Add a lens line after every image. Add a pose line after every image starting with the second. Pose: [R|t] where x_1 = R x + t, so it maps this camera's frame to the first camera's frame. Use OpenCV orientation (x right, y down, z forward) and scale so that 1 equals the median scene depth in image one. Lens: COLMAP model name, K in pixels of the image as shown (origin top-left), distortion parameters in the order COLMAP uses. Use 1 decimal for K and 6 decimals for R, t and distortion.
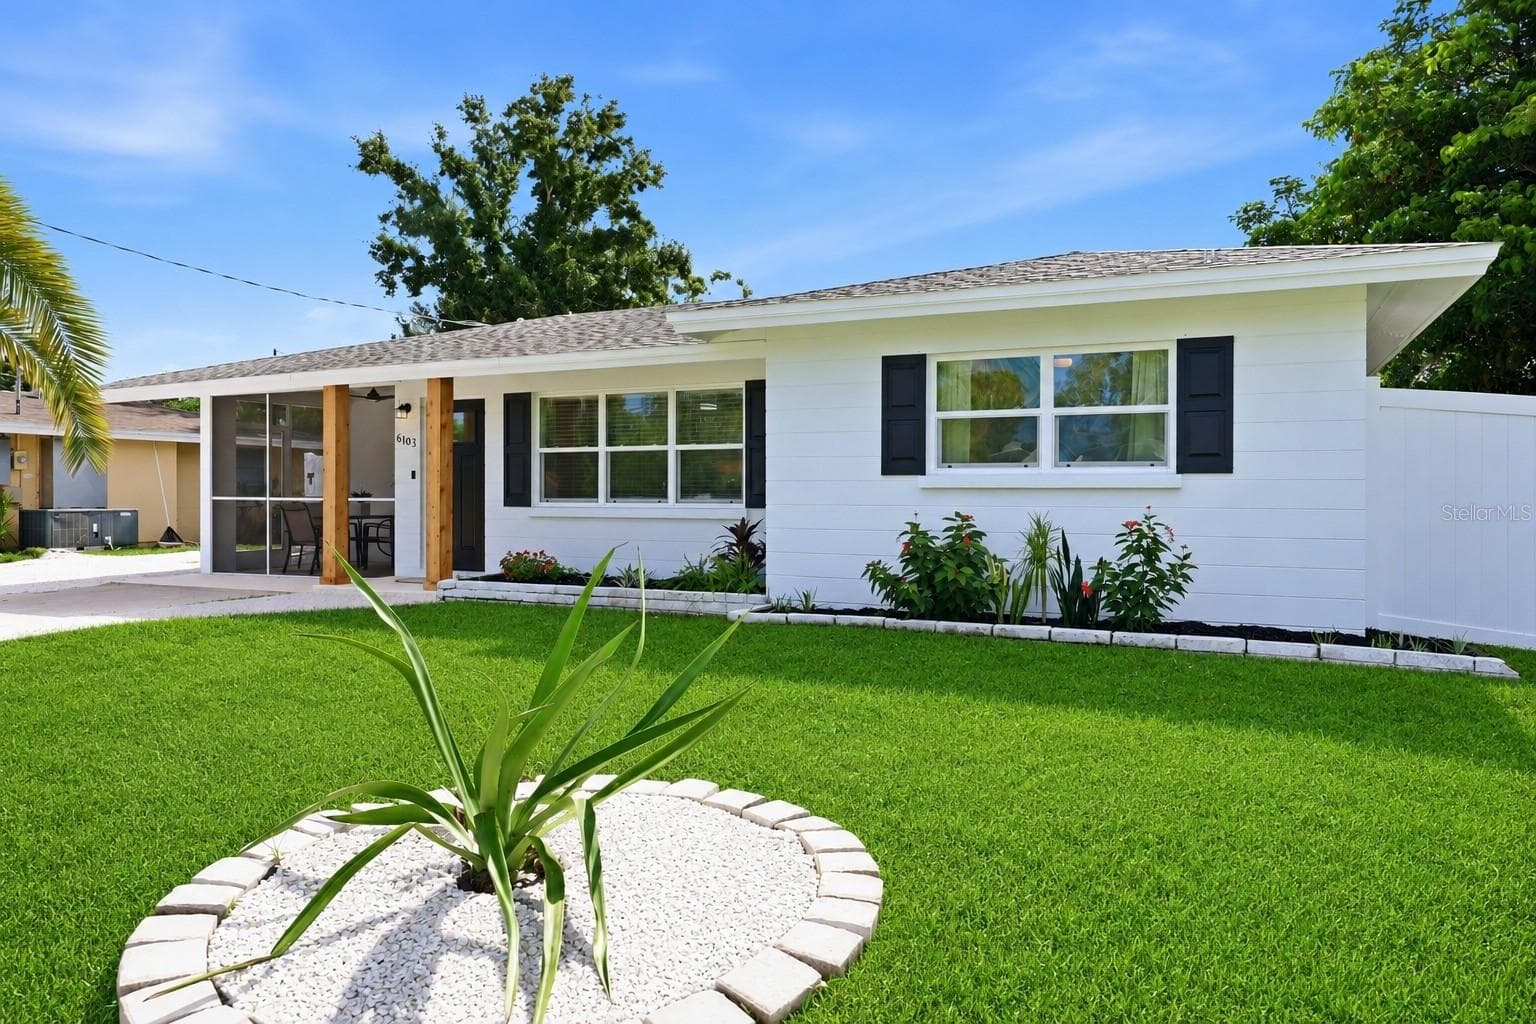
lens RADIAL K [[986.2, 0, 768.0], [0, 986.2, 512.0], [0, 0, 1]] dist [-0.034630, 0.001234]
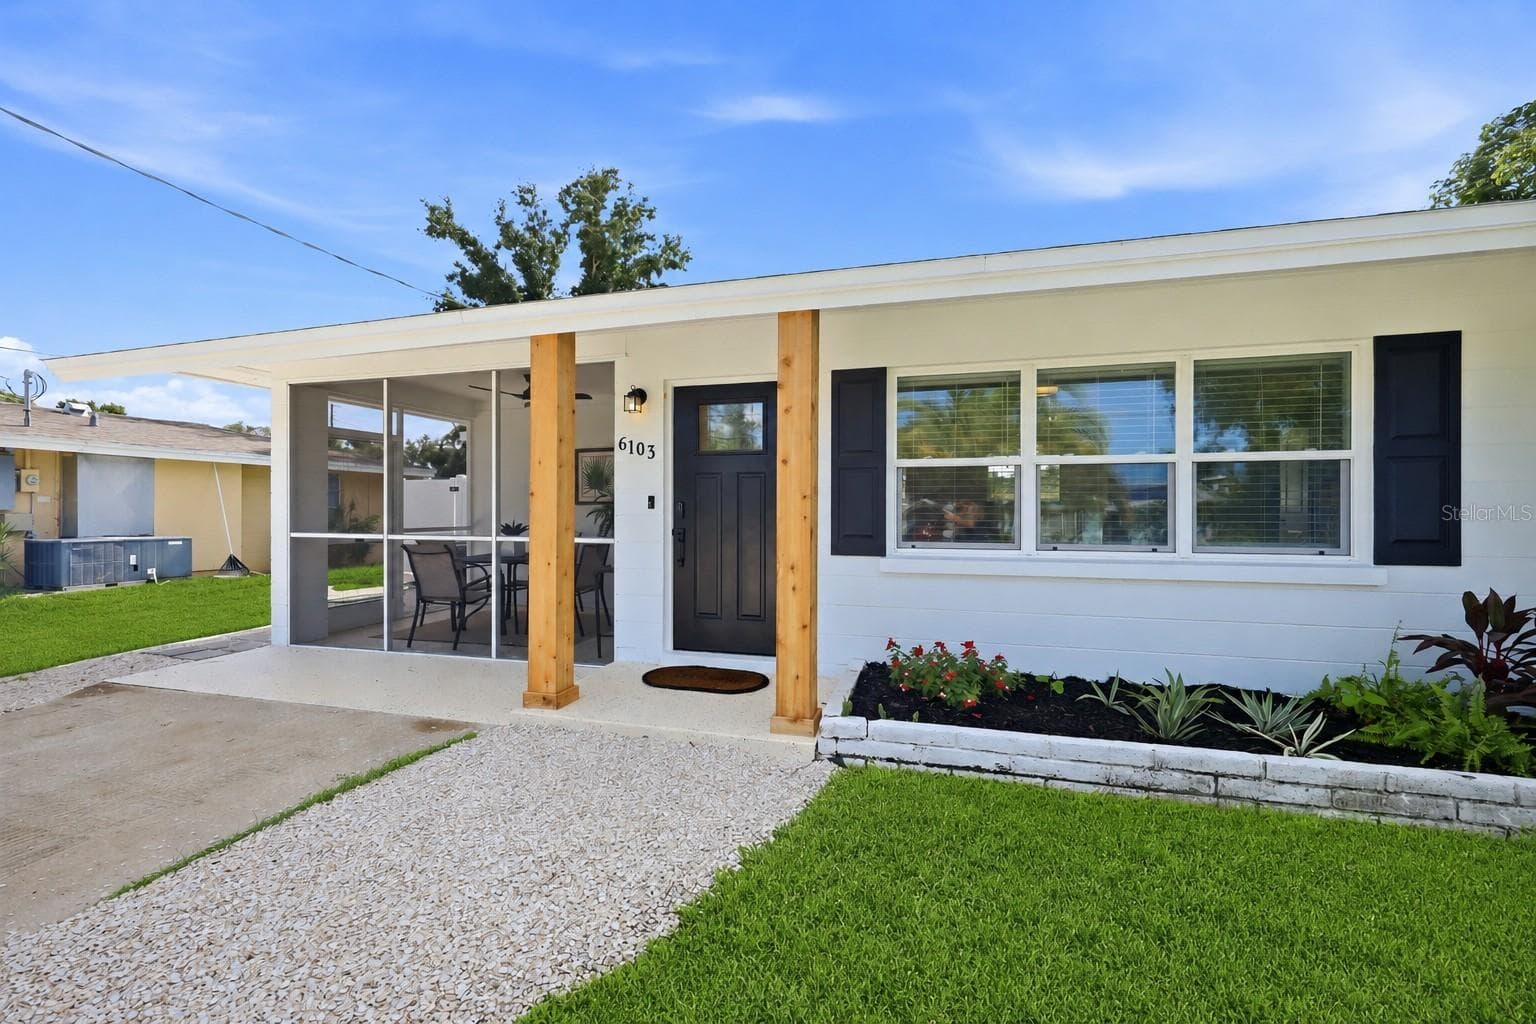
lens RADIAL K [[626.6, 0, 761.5], [0, 626.6, 515.5], [0, 0, 1]] dist [0.000257, -0.000125]
pose [[0.990291, 0.001638, 0.138997, -0.137837], [0.000630, 0.999867, -0.016269, -0.009021], [-0.139005, 0.016199, 0.990159, 0.235389]]
